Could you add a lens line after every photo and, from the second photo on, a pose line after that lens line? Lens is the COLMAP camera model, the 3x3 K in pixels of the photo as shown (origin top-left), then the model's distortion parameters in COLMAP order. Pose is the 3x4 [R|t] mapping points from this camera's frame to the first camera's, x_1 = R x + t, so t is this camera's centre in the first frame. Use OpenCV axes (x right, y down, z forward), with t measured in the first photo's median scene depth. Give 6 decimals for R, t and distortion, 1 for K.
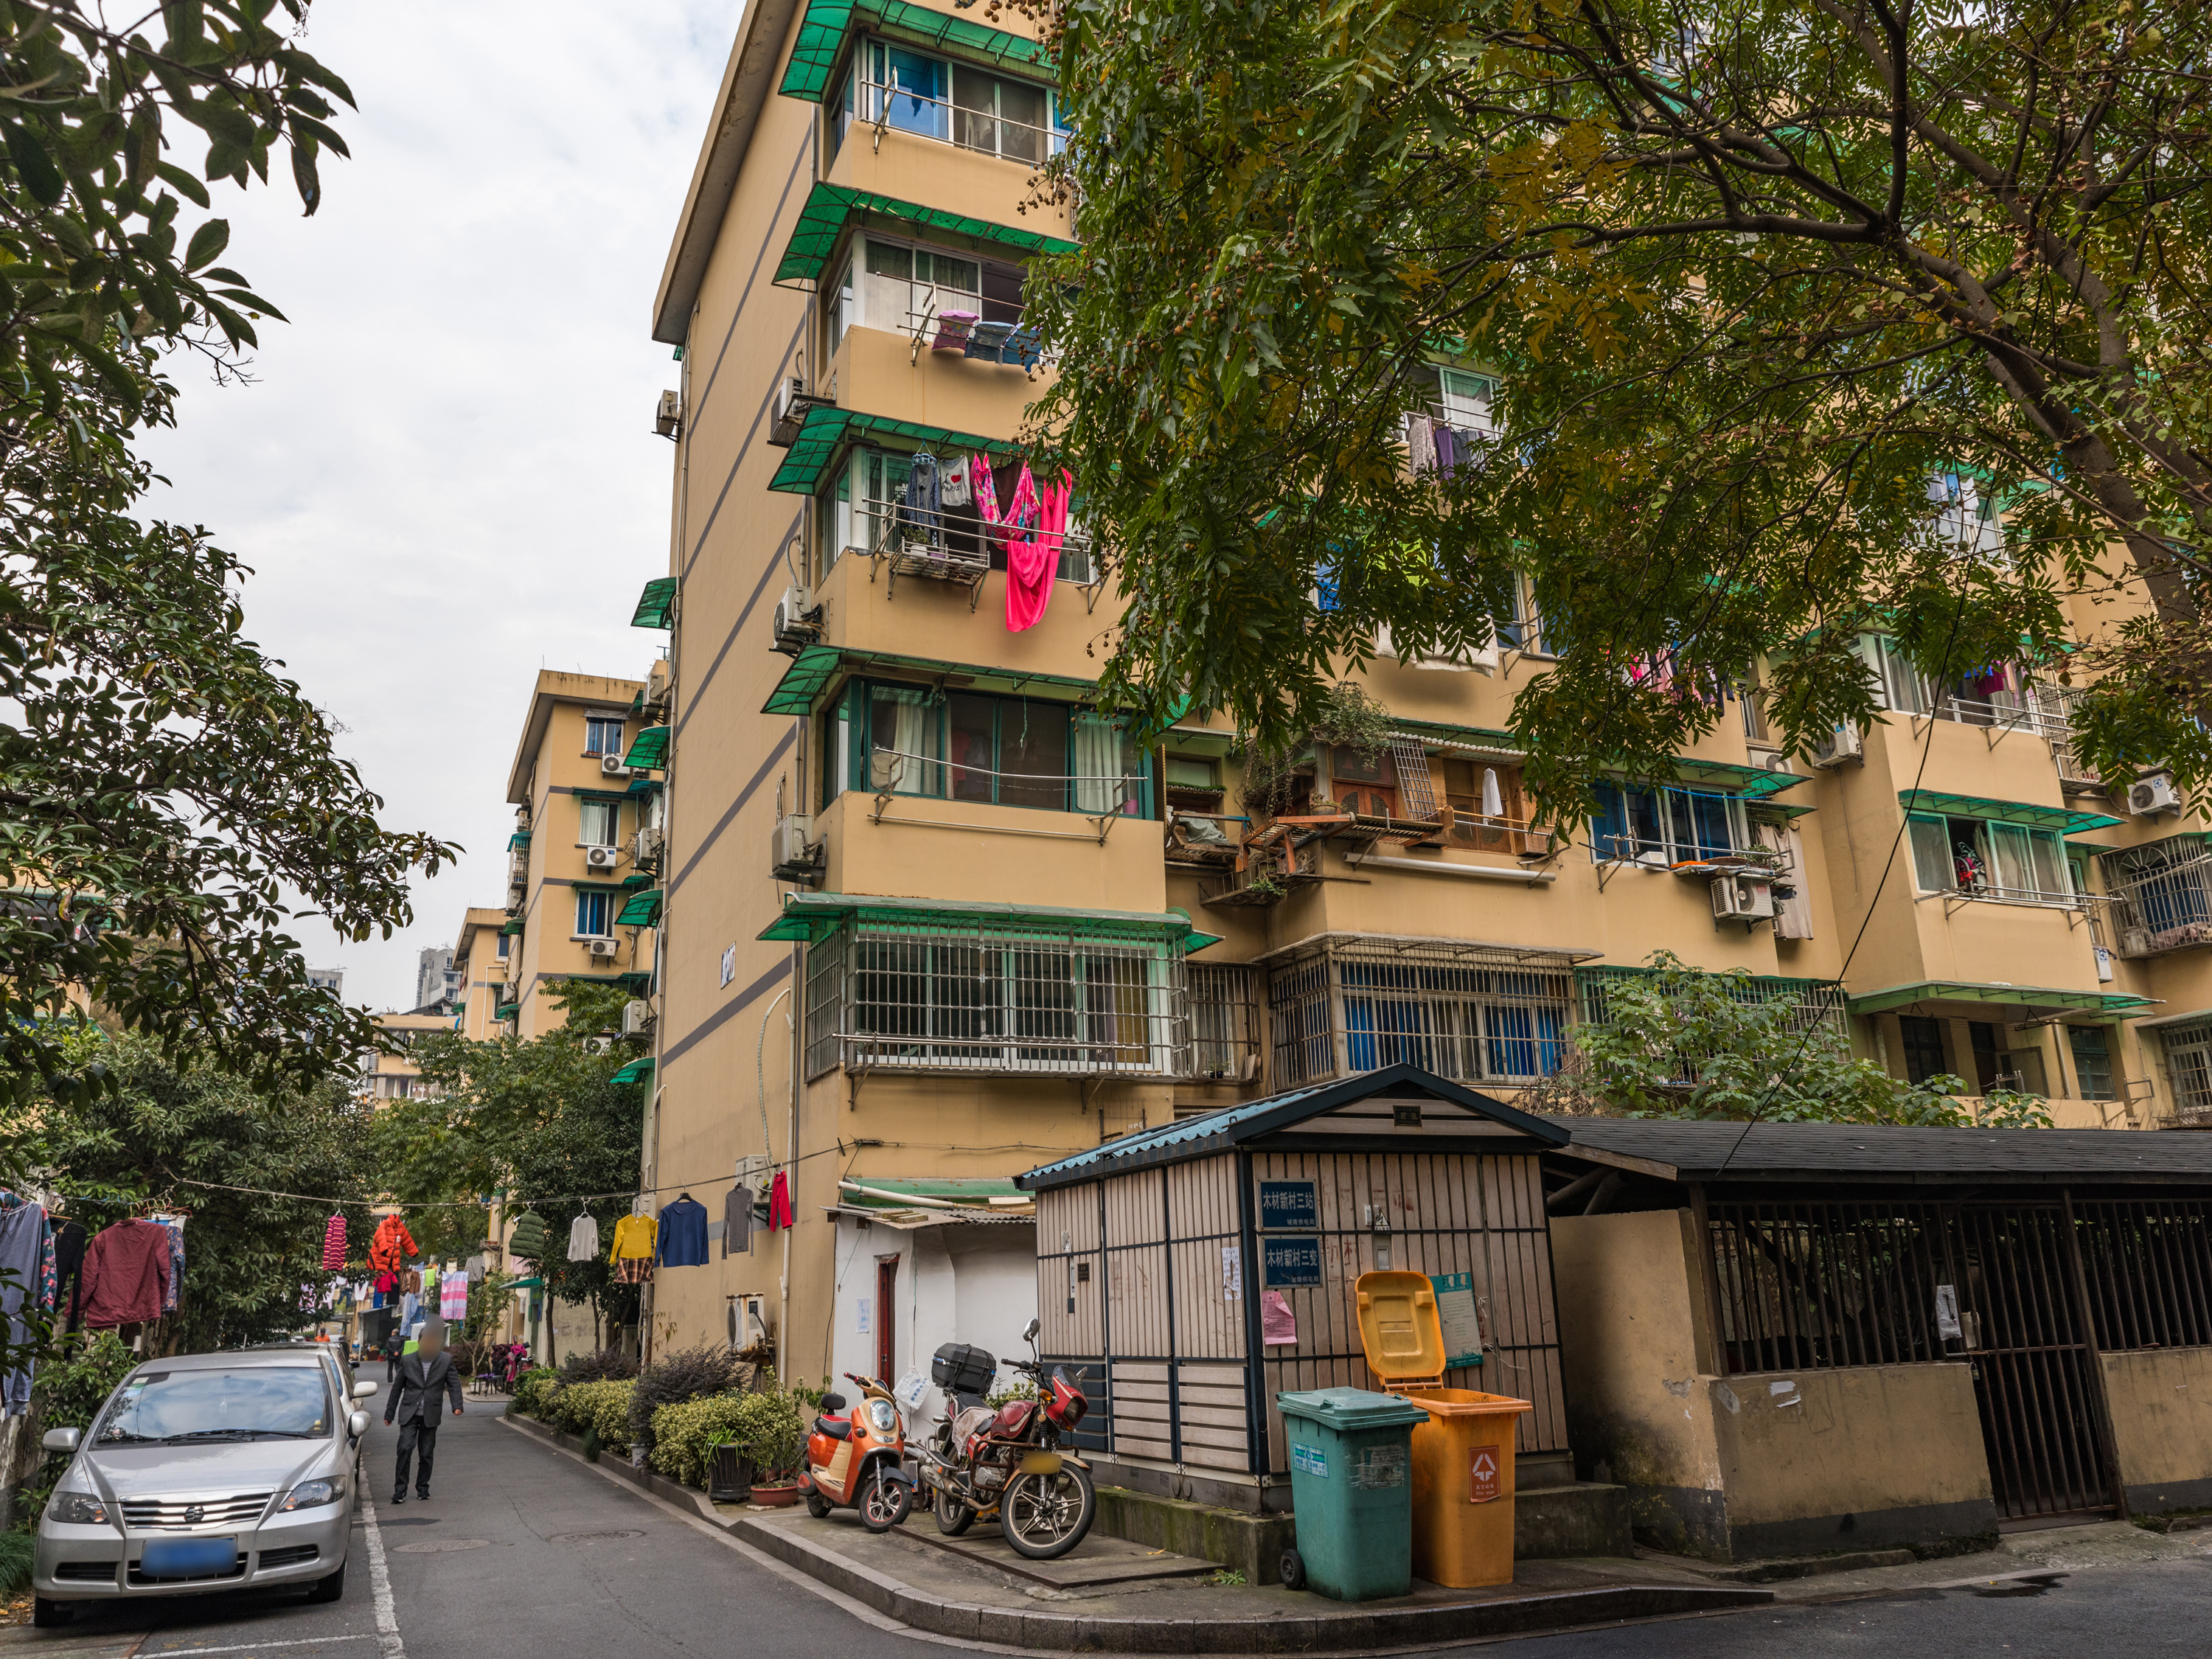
lens RADIAL K [[1671.3, 0, 1106.0], [0, 1671.3, 829.5], [0, 0, 1]] dist [0.009010, -0.010156]
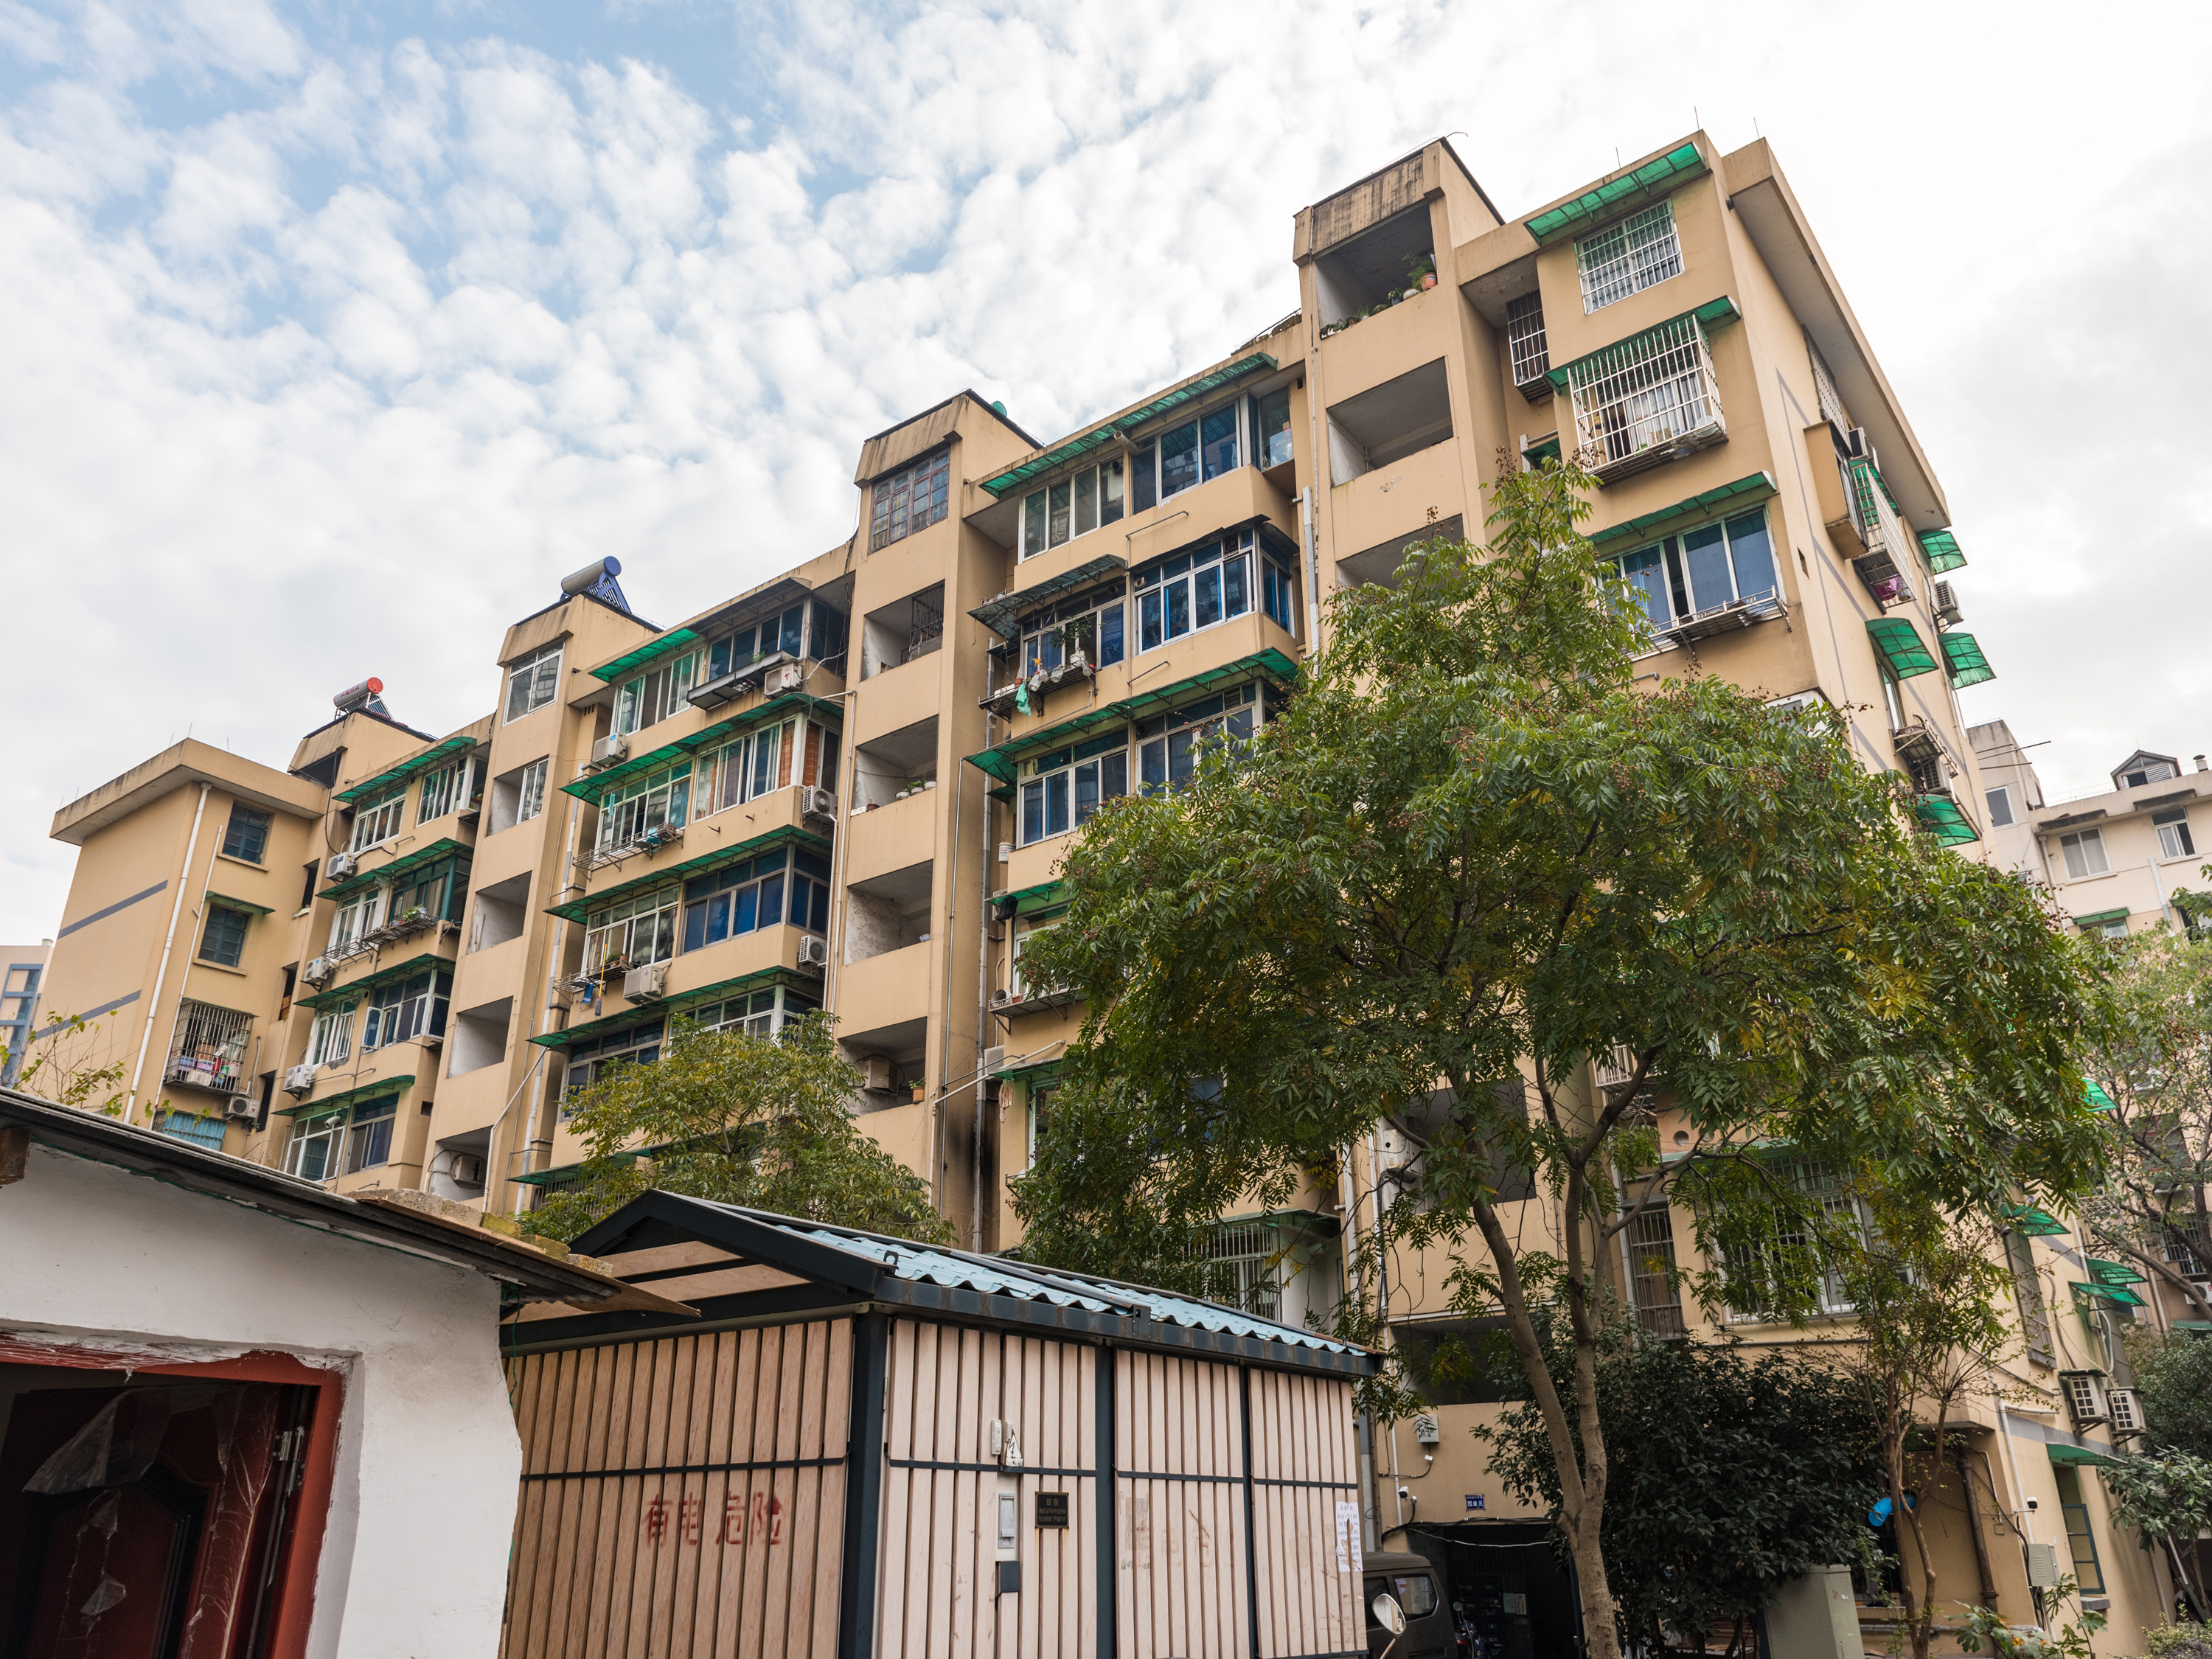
lens RADIAL K [[1671.3, 0, 1106.0], [0, 1671.3, 829.5], [0, 0, 1]] dist [0.009010, -0.010156]
pose [[-0.486694, 0.378619, 0.787259, -0.574505], [-0.221991, 0.818007, -0.530645, 0.407048], [-0.844896, -0.433026, -0.314070, 1.387373]]
